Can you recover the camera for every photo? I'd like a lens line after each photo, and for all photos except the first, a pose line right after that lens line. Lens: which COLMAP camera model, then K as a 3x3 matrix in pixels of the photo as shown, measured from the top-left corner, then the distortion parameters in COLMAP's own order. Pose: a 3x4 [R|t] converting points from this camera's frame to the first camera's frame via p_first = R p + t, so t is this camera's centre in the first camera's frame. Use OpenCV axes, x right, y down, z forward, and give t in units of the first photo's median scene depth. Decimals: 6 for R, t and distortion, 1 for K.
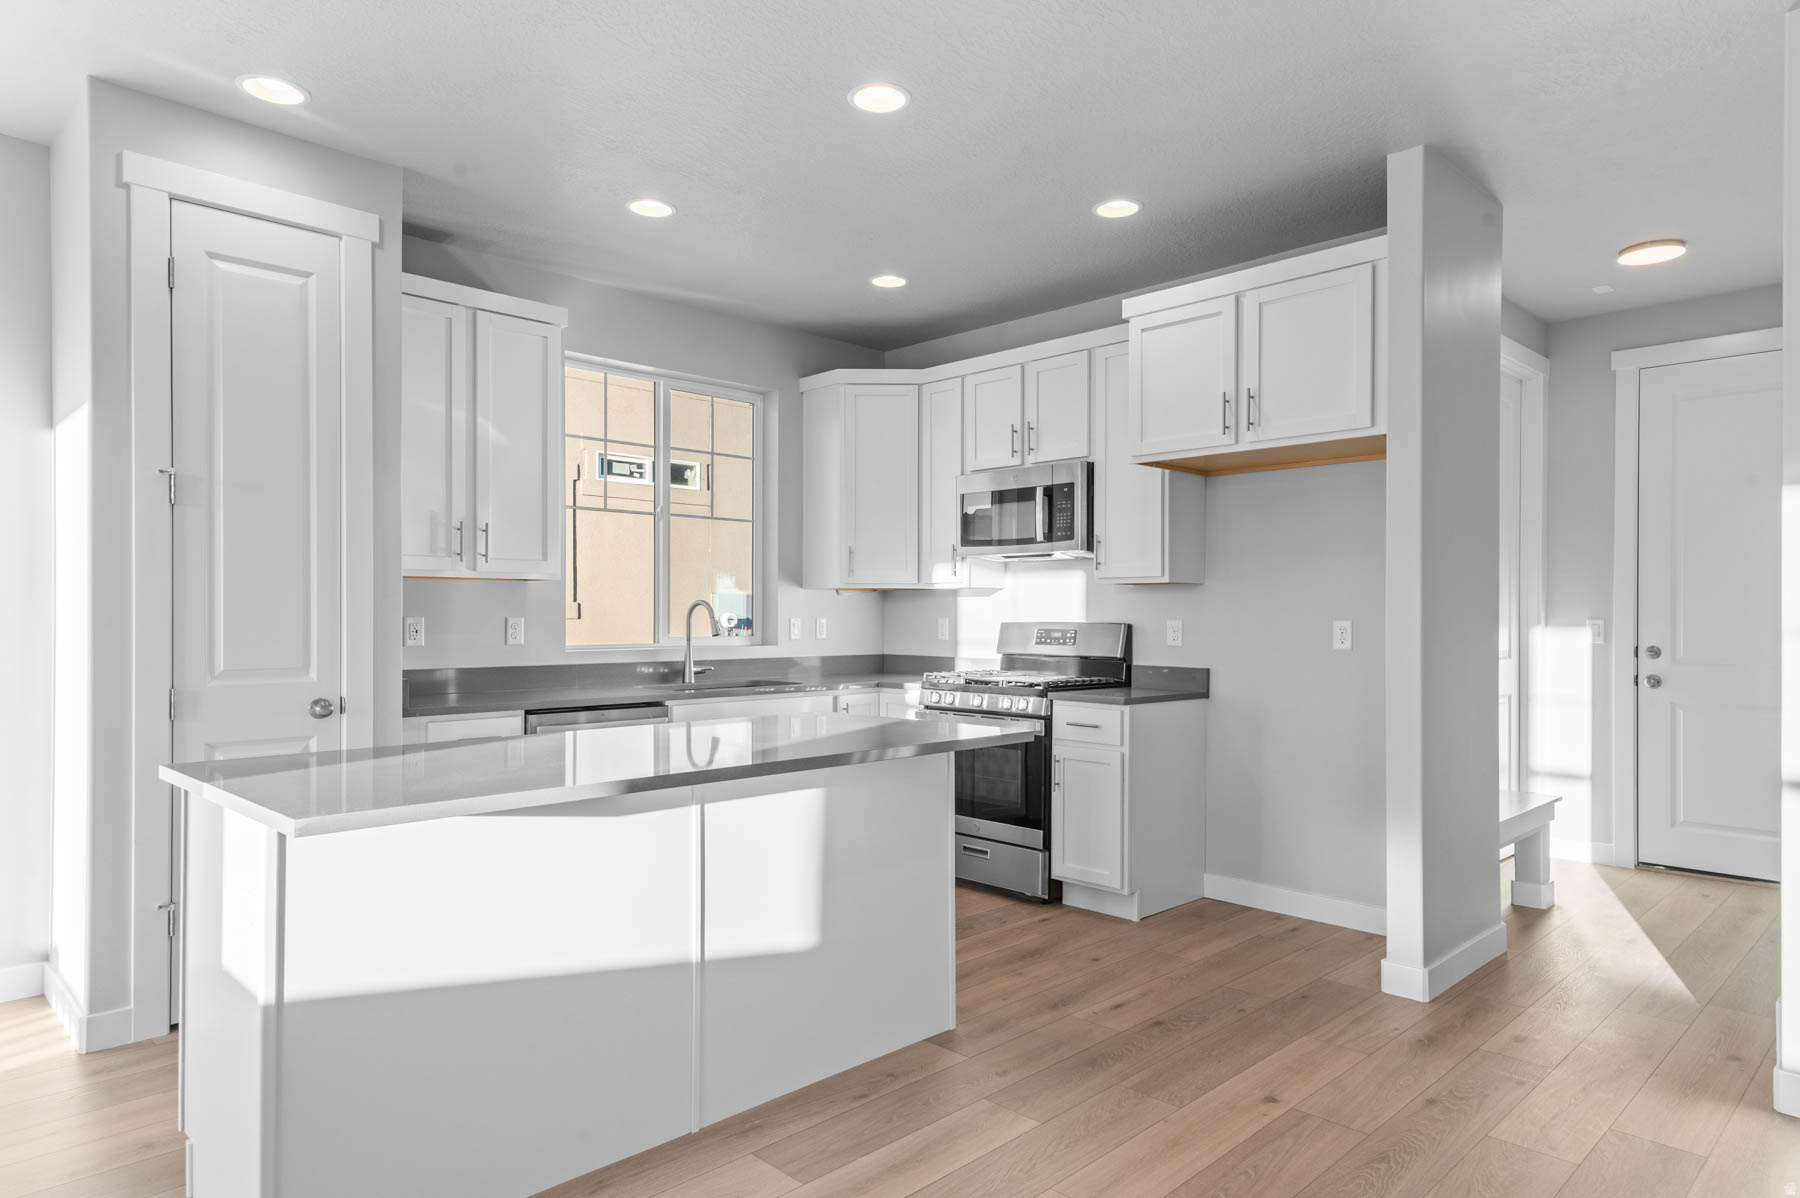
lens RADIAL K [[1092.5, 0, 915.8], [0, 1092.5, 623.3], [0, 0, 1]] dist [0.039364, -0.000837]
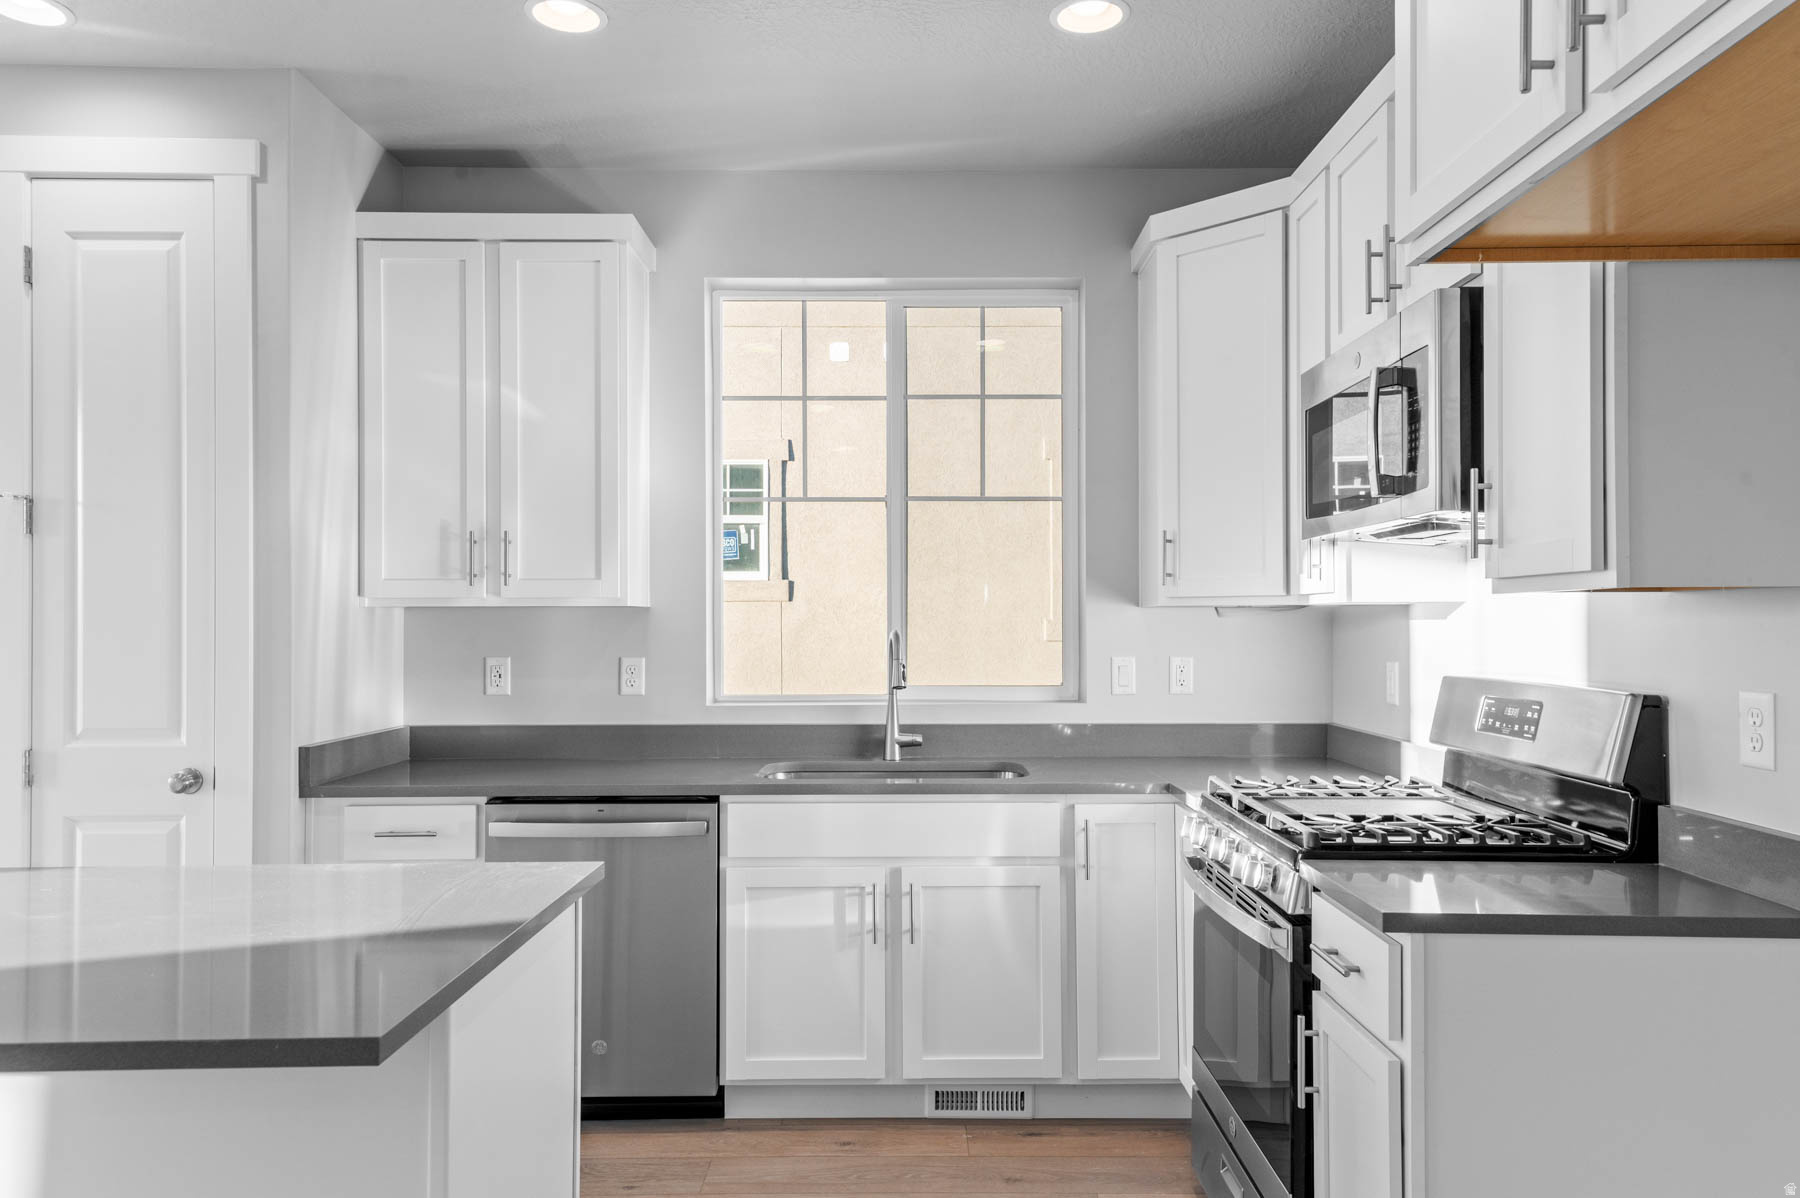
lens RADIAL K [[1227.3, 0, 906.2], [0, 1227.3, 610.6], [0, 0, 1]] dist [0.026176, 0.002076]
pose [[0.710380, -0.010906, -0.703734, 0.332414], [-0.001016, 0.999863, -0.016520, -0.022731], [0.703818, 0.012450, 0.710271, 0.547516]]
